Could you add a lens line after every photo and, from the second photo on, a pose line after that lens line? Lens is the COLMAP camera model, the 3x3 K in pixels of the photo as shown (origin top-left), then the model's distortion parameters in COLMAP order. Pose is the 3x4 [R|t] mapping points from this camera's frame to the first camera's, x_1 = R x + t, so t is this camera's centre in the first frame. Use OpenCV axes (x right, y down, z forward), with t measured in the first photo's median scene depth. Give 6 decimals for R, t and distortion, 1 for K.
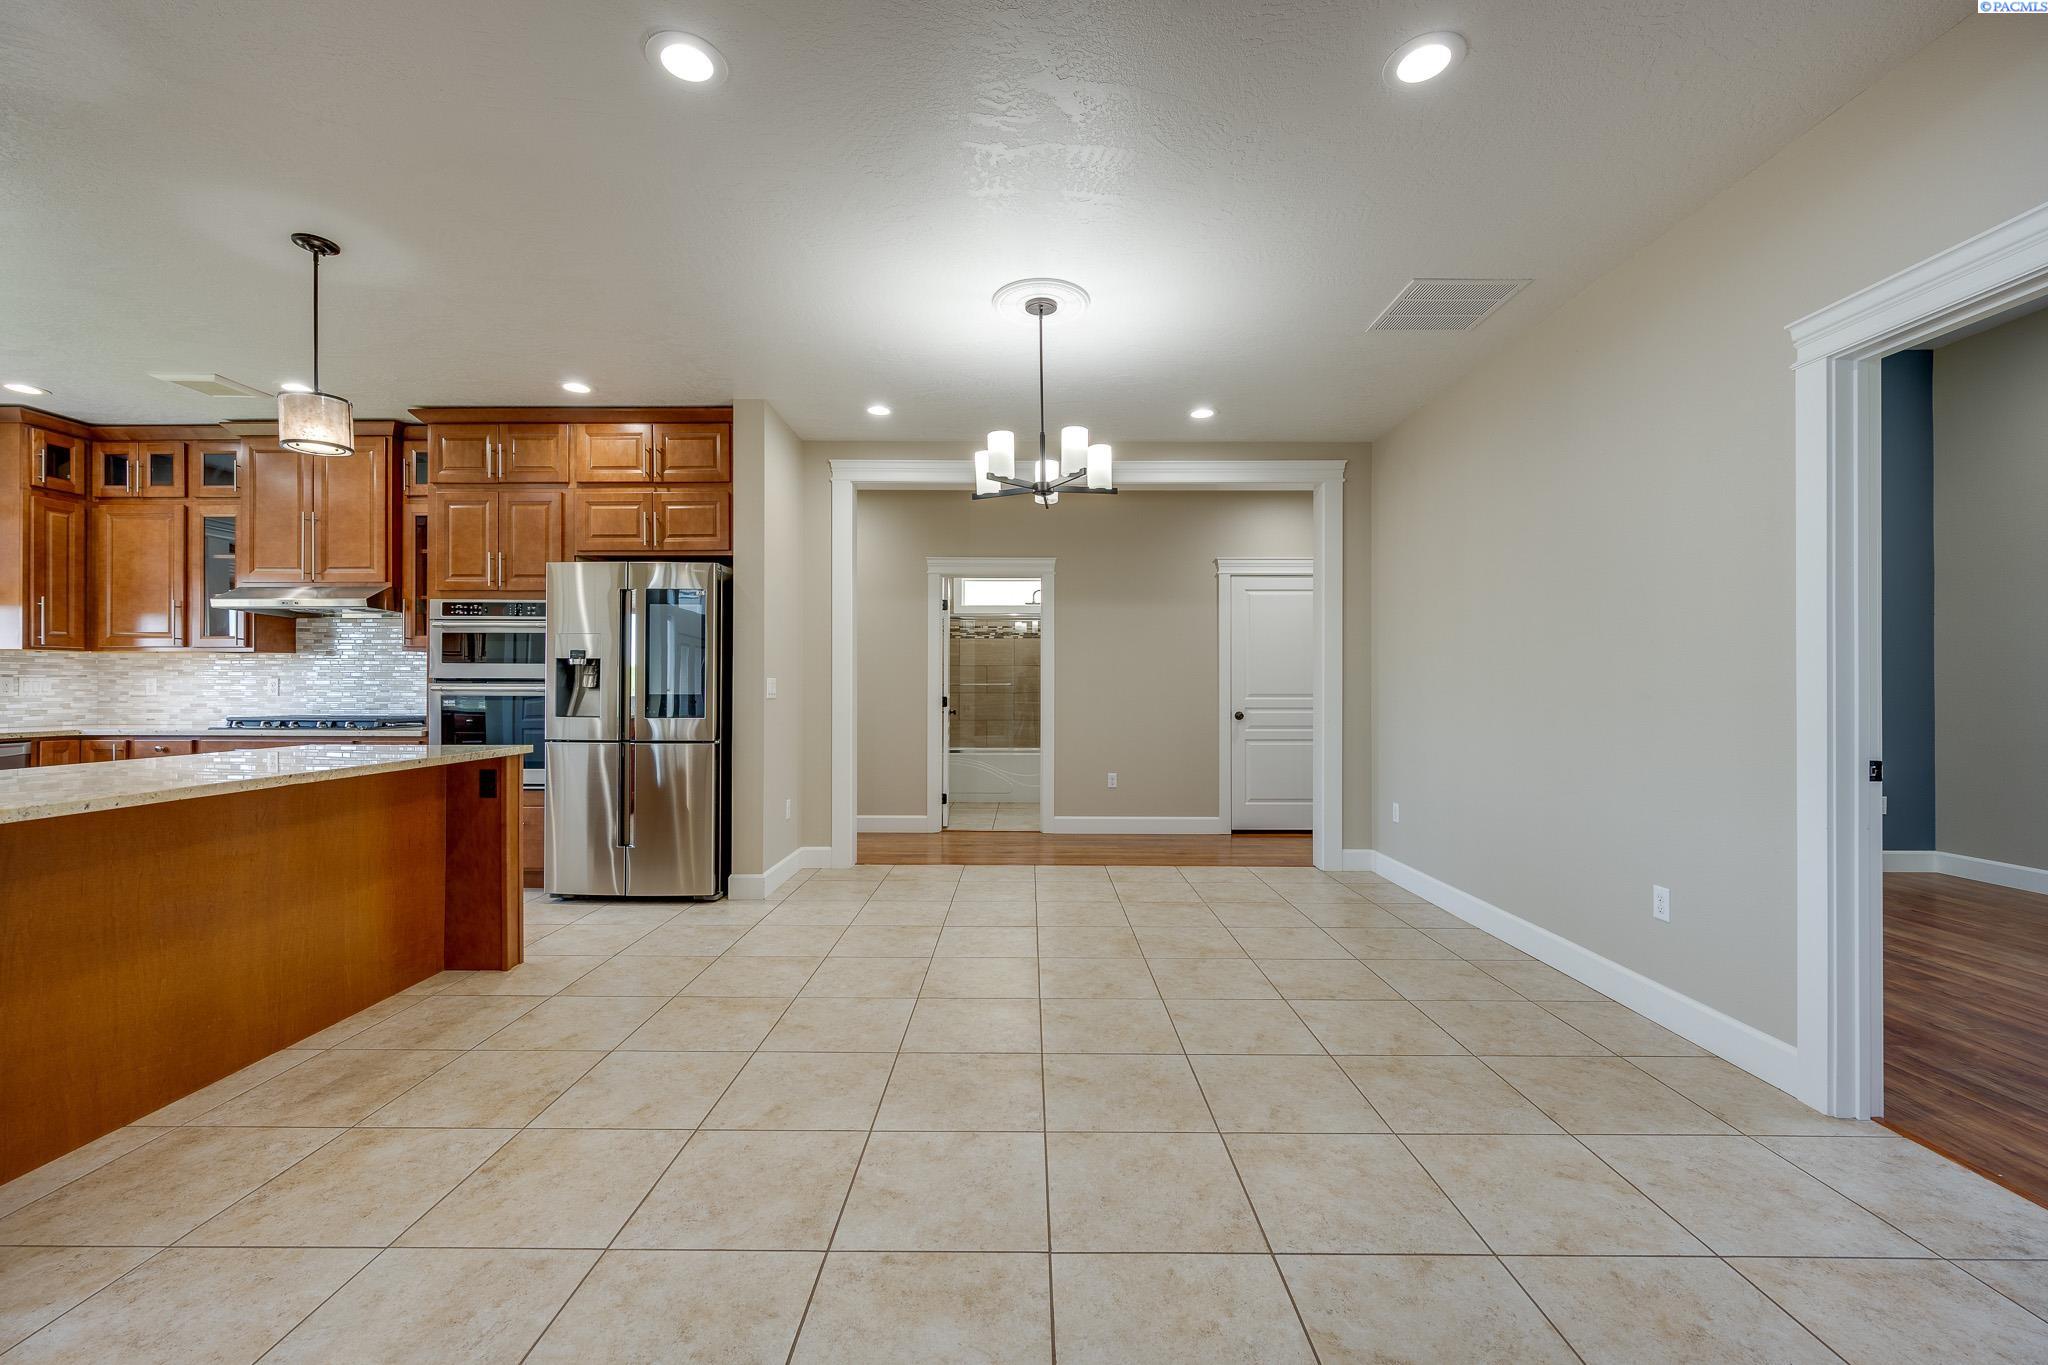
lens RADIAL K [[824.3, 0, 1023.3], [0, 824.3, 682.7], [0, 0, 1]] dist [-0.000185, -0.000458]
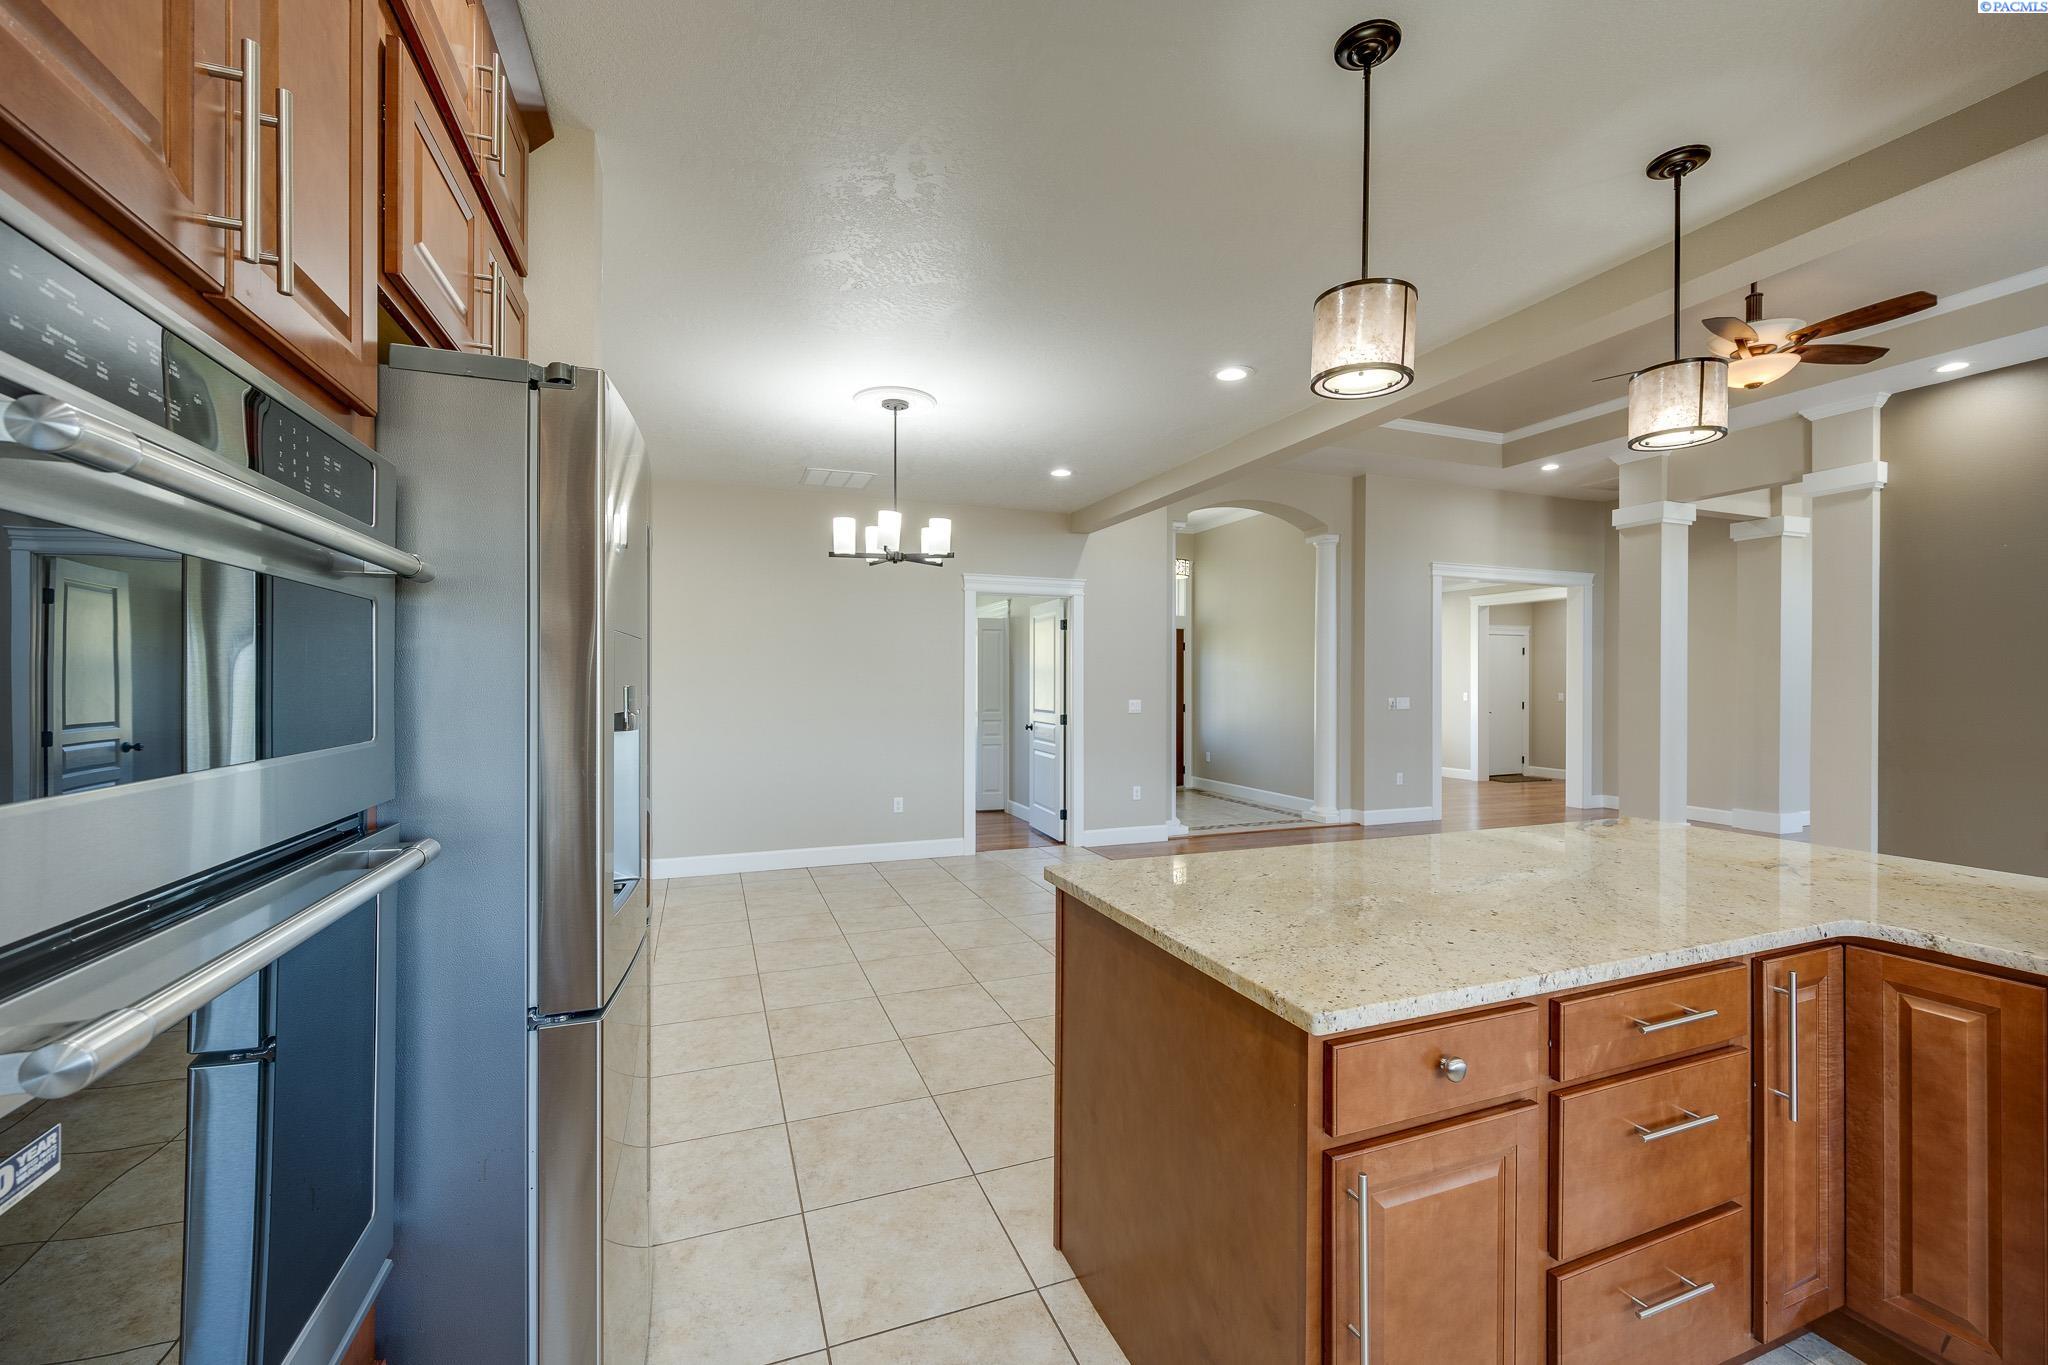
lens RADIAL K [[824.3, 0, 1025.9], [0, 824.3, 678.4], [0, 0, 1]] dist [-0.000185, -0.000458]
pose [[-0.369934, -0.002388, 0.929055, -0.856667], [-0.010283, 0.999946, -0.001524, -0.041340], [-0.929001, -0.010117, -0.369939, 0.933127]]
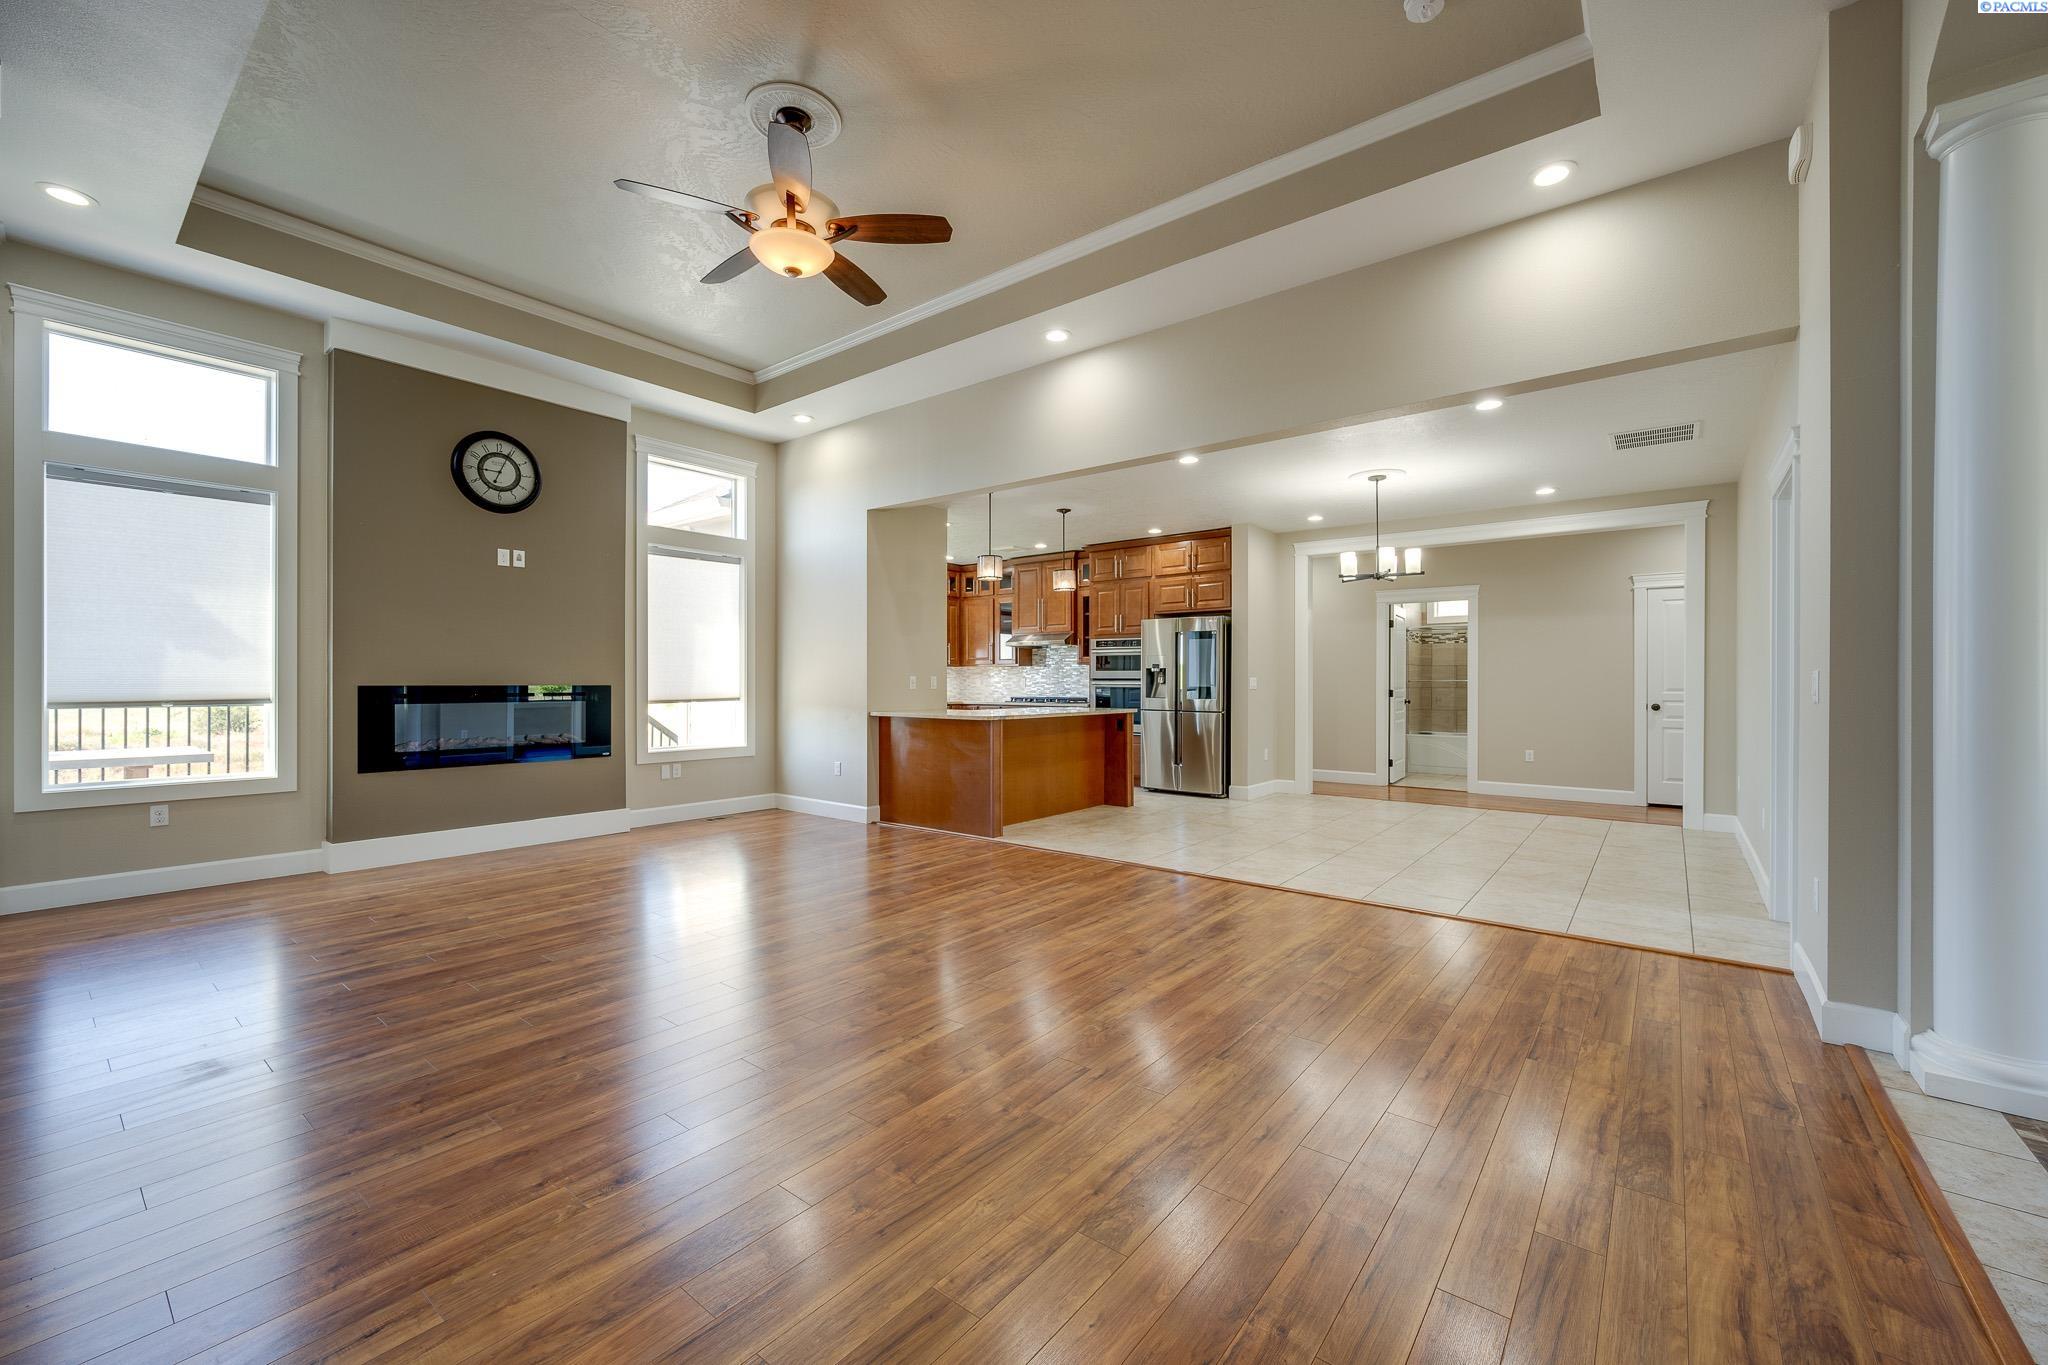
lens RADIAL K [[824.3, 0, 1014.6], [0, 824.3, 681.2], [0, 0, 1]] dist [-0.000185, -0.000458]
pose [[0.784474, -0.001254, -0.620160, 0.390956], [0.002566, 0.999996, 0.001225, -0.001423], [0.620156, -0.002553, 0.784474, -0.708881]]
